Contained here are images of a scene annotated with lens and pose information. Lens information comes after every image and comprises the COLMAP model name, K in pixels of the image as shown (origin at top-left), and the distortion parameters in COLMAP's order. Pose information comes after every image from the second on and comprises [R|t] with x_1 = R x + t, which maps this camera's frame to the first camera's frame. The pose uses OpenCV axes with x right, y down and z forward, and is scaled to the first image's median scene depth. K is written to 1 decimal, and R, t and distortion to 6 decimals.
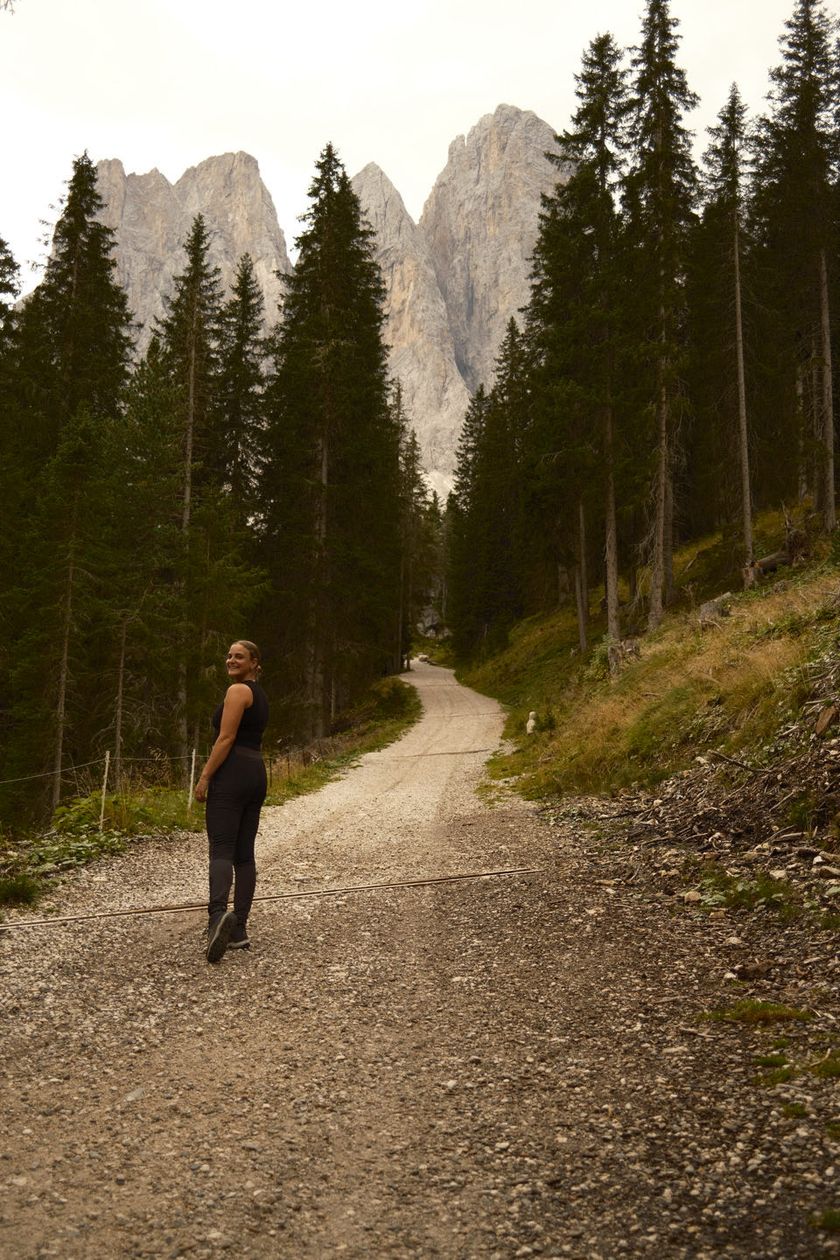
lens RADIAL K [[1272.3, 0, 420.2], [0, 1272.3, 637.5], [0, 0, 1]] dist [-0.017347, 0.000000]
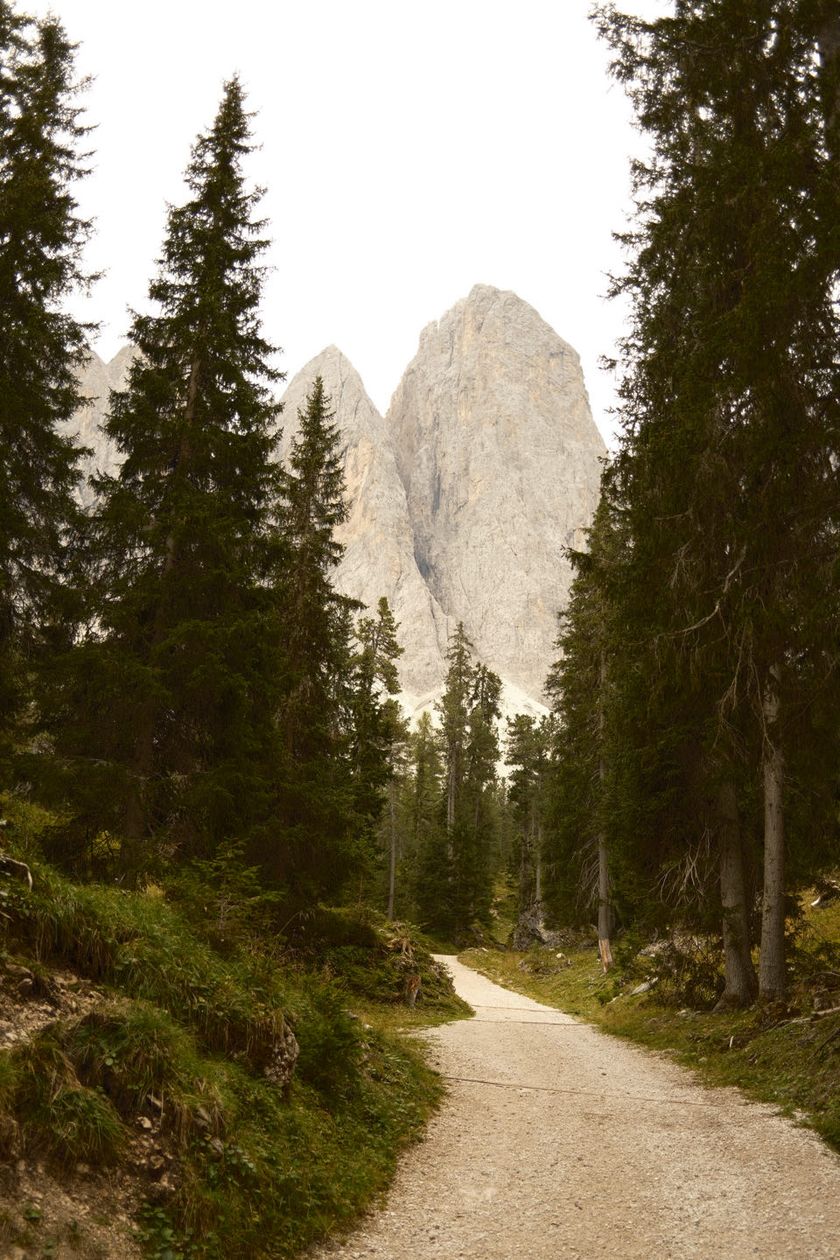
lens RADIAL K [[1272.3, 0, 414.1], [0, 1272.3, 628.1], [0, 0, 1]] dist [-0.017347, 0.000000]
pose [[0.999652, 0.026016, -0.004395, 0.504180], [-0.026366, 0.978827, -0.202983, -0.043504], [-0.000979, 0.203029, 0.979172, 3.026134]]
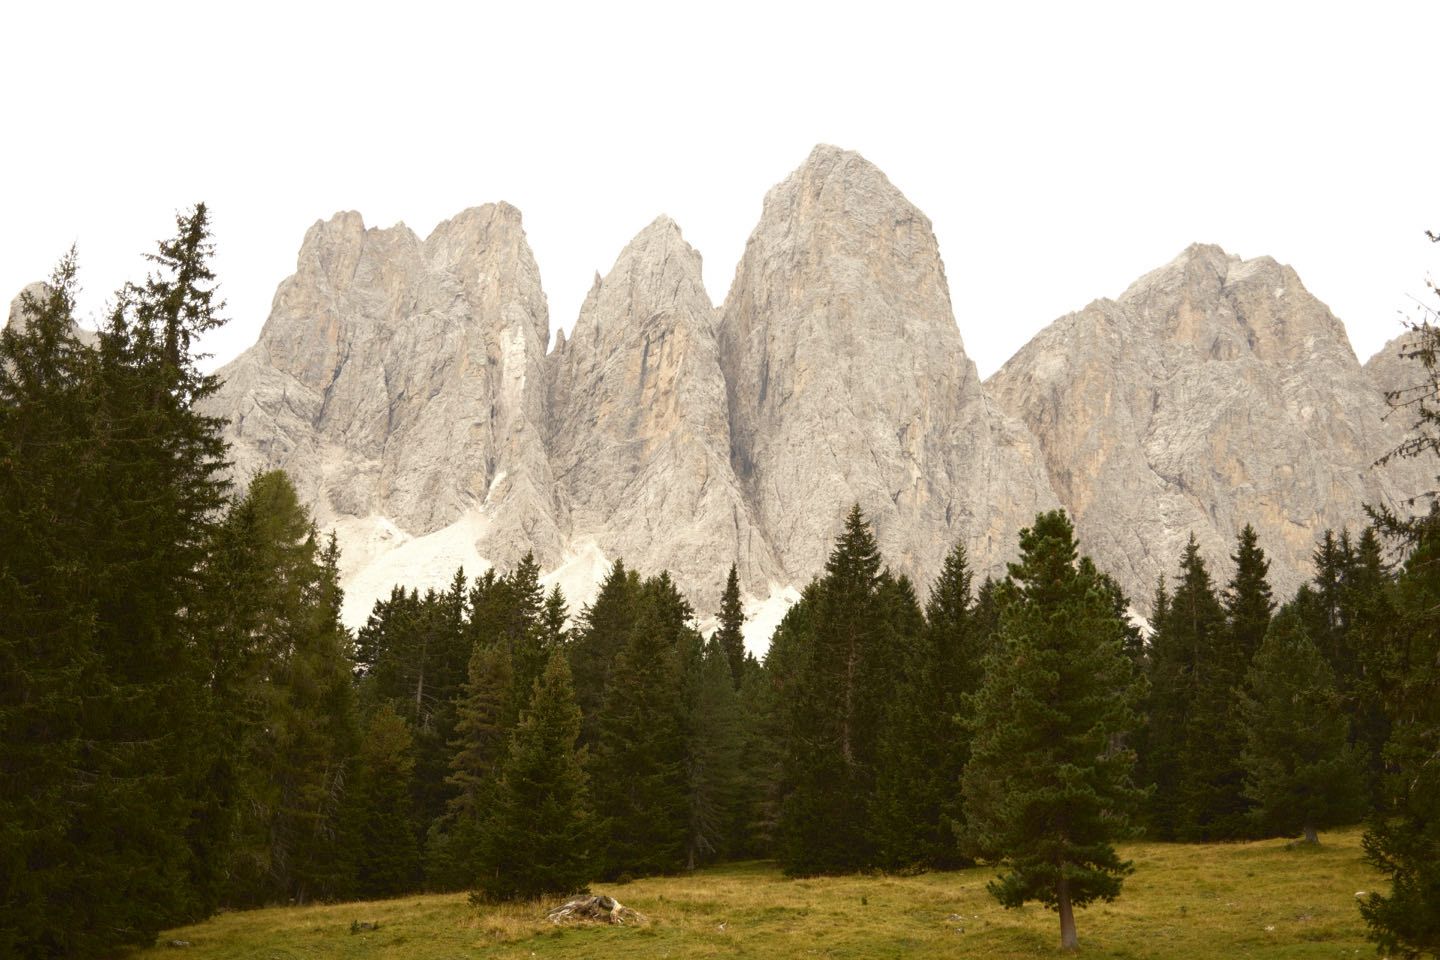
lens RADIAL K [[1454.0, 0, 706.4], [0, 1454.0, 478.0], [0, 0, 1]] dist [-0.017347, 0.000000]
pose [[0.991678, 0.021086, -0.127003, 1.935511], [-0.046670, 0.978274, -0.201995, -0.470756], [0.119985, 0.206241, 0.971117, 2.553229]]
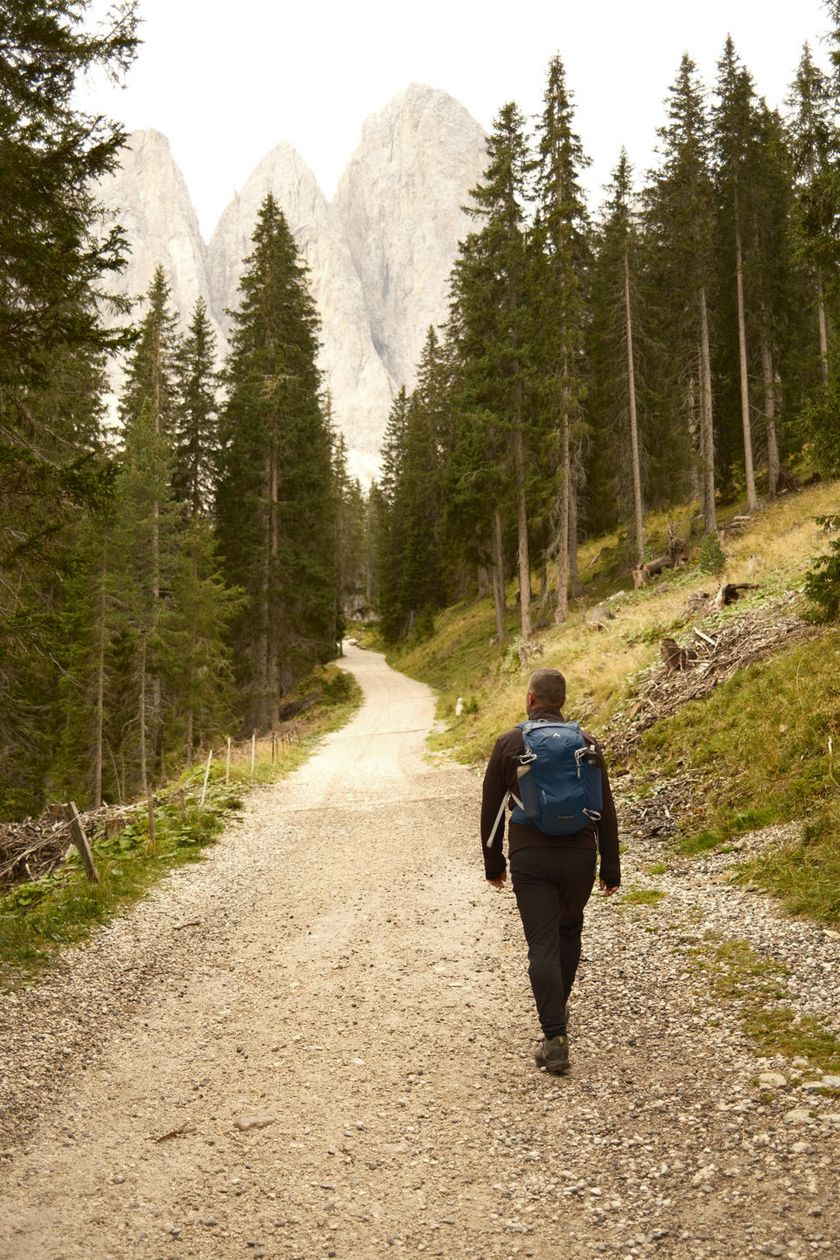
lens RADIAL K [[1272.3, 0, 411.9], [0, 1272.3, 630.3], [0, 0, 1]] dist [-0.017347, 0.000000]
pose [[0.998285, -0.017858, 0.055742, -0.007858], [0.017188, 0.999774, 0.012478, -0.006942], [-0.055953, -0.011499, 0.998367, -0.069802]]
